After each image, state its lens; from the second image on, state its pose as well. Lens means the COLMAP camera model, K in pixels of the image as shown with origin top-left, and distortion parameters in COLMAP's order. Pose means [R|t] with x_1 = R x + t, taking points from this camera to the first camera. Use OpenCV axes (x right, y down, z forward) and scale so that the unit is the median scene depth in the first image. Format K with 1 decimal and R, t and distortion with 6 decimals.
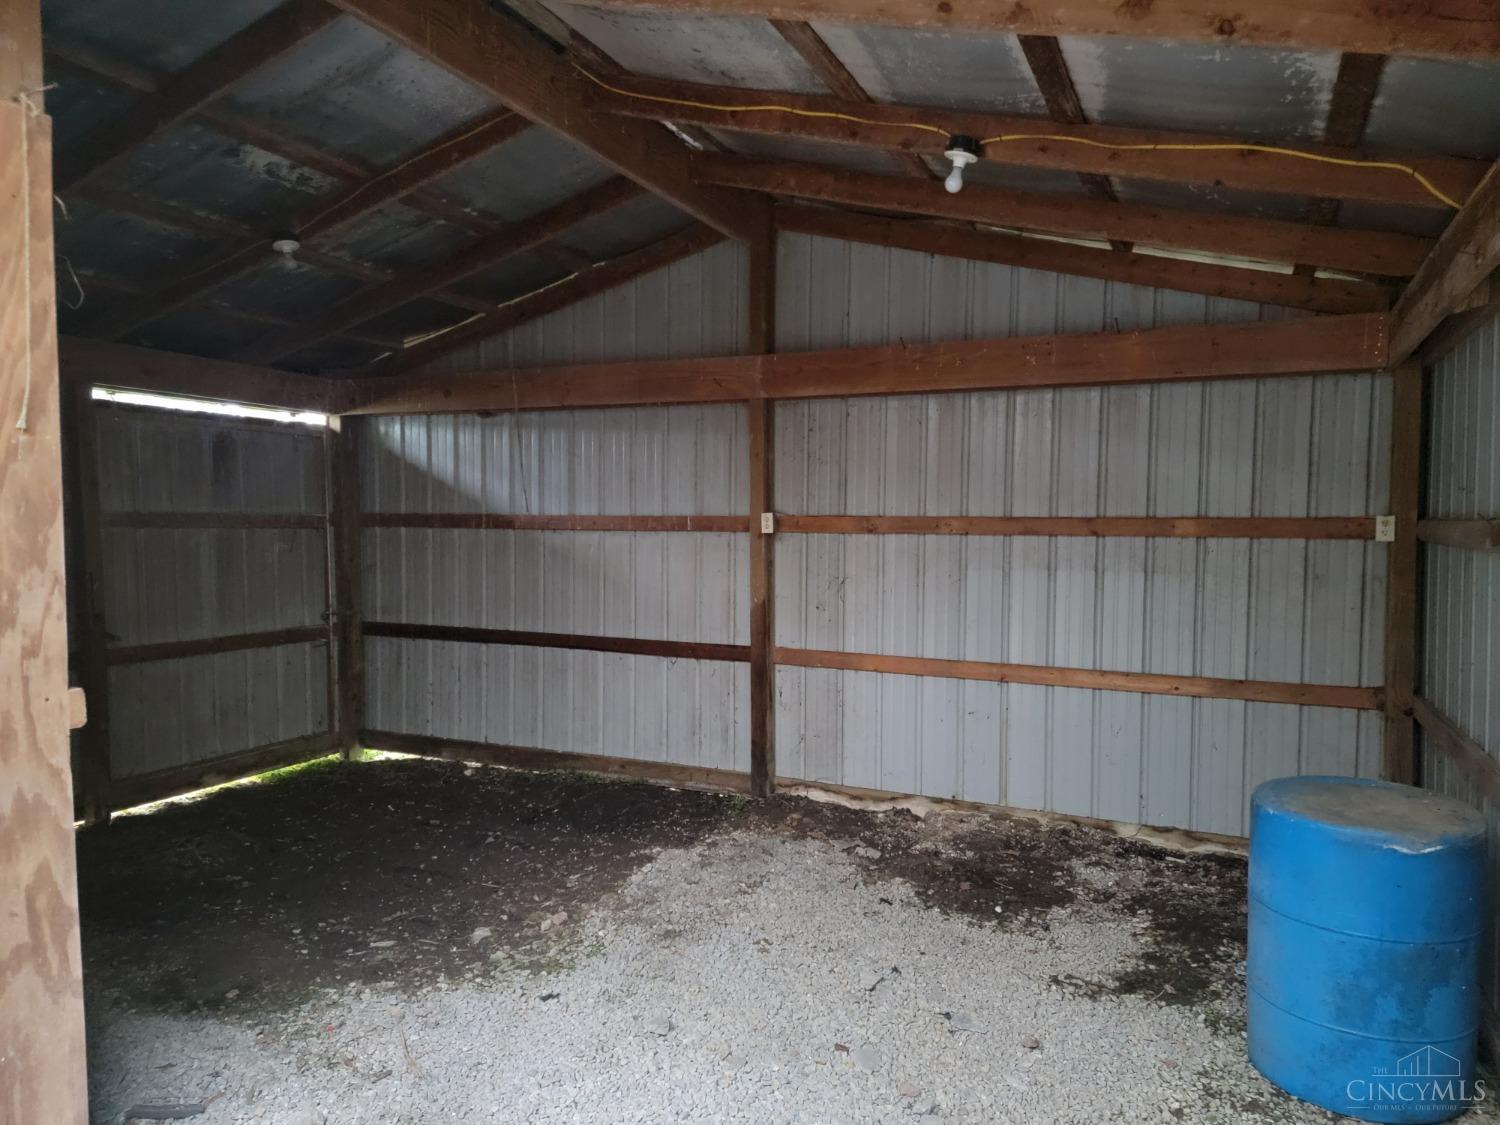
lens RADIAL K [[1049.8, 0, 778.9], [0, 1049.8, 579.3], [0, 0, 1]] dist [0.139841, -0.161329]
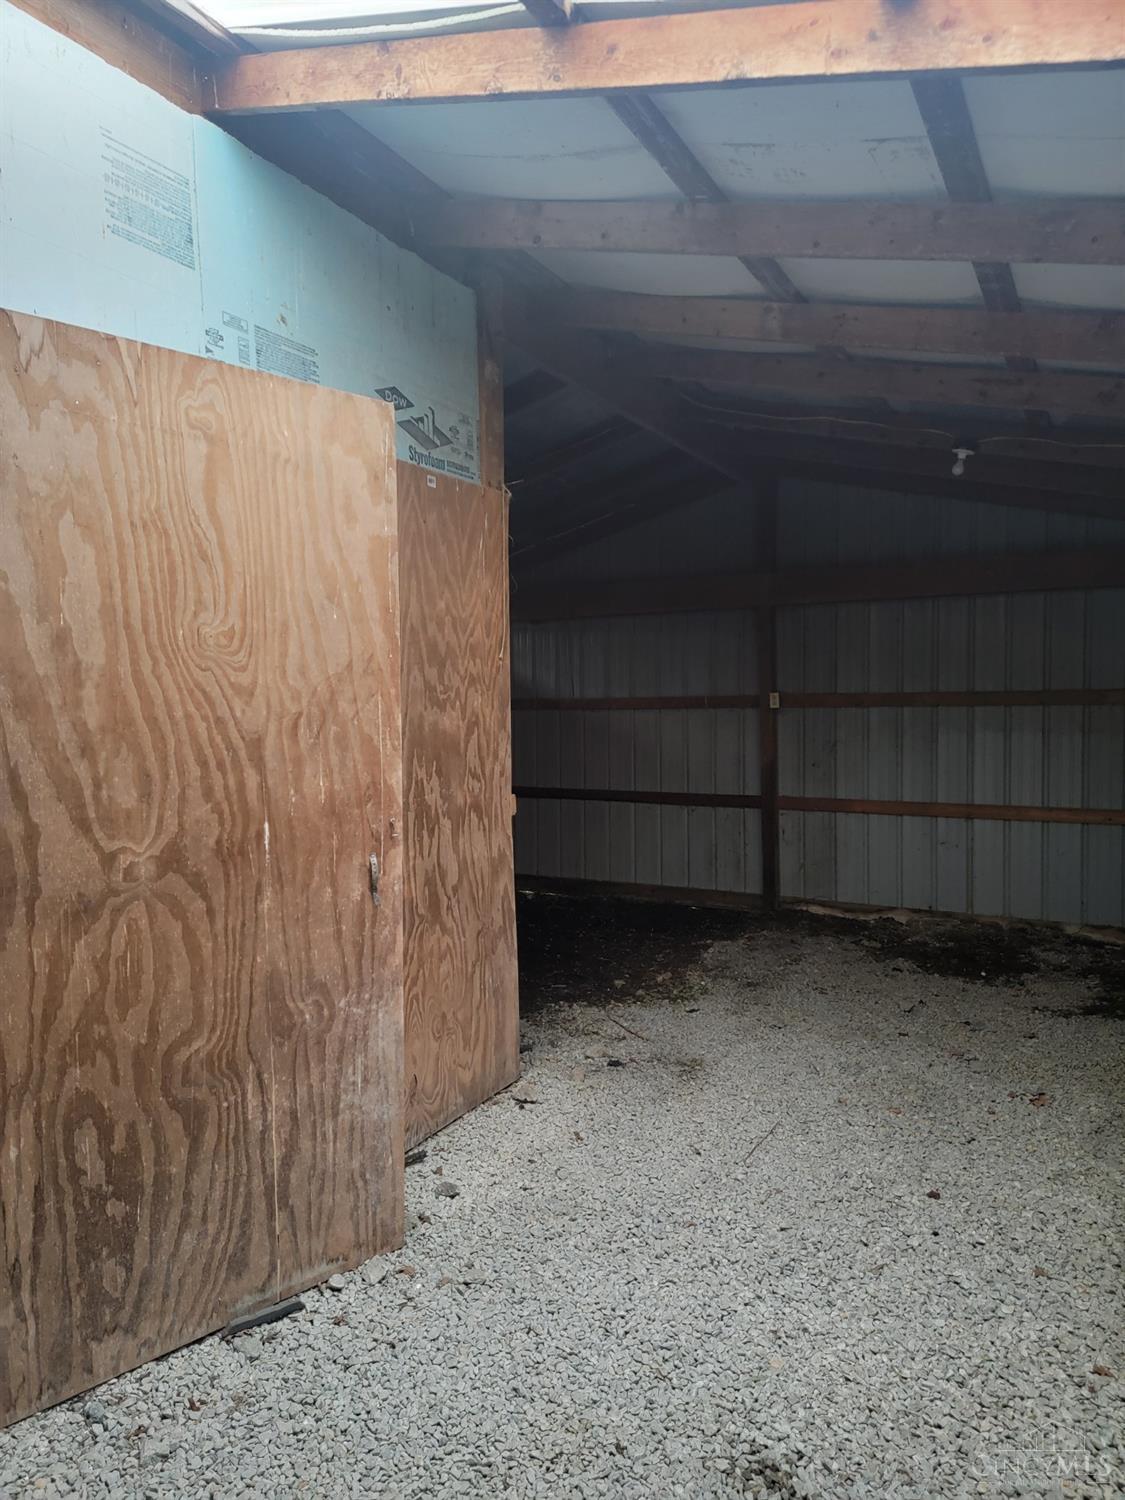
lens RADIAL K [[1037.4, 0, 562.5], [0, 1037.4, 750.0], [0, 0, 1]] dist [0.086984, -0.067783]
pose [[0.996167, -0.014460, -0.086267, -0.176472], [0.013610, 0.999853, -0.010443, 0.019527], [0.086405, 0.009229, 0.996217, -0.337651]]
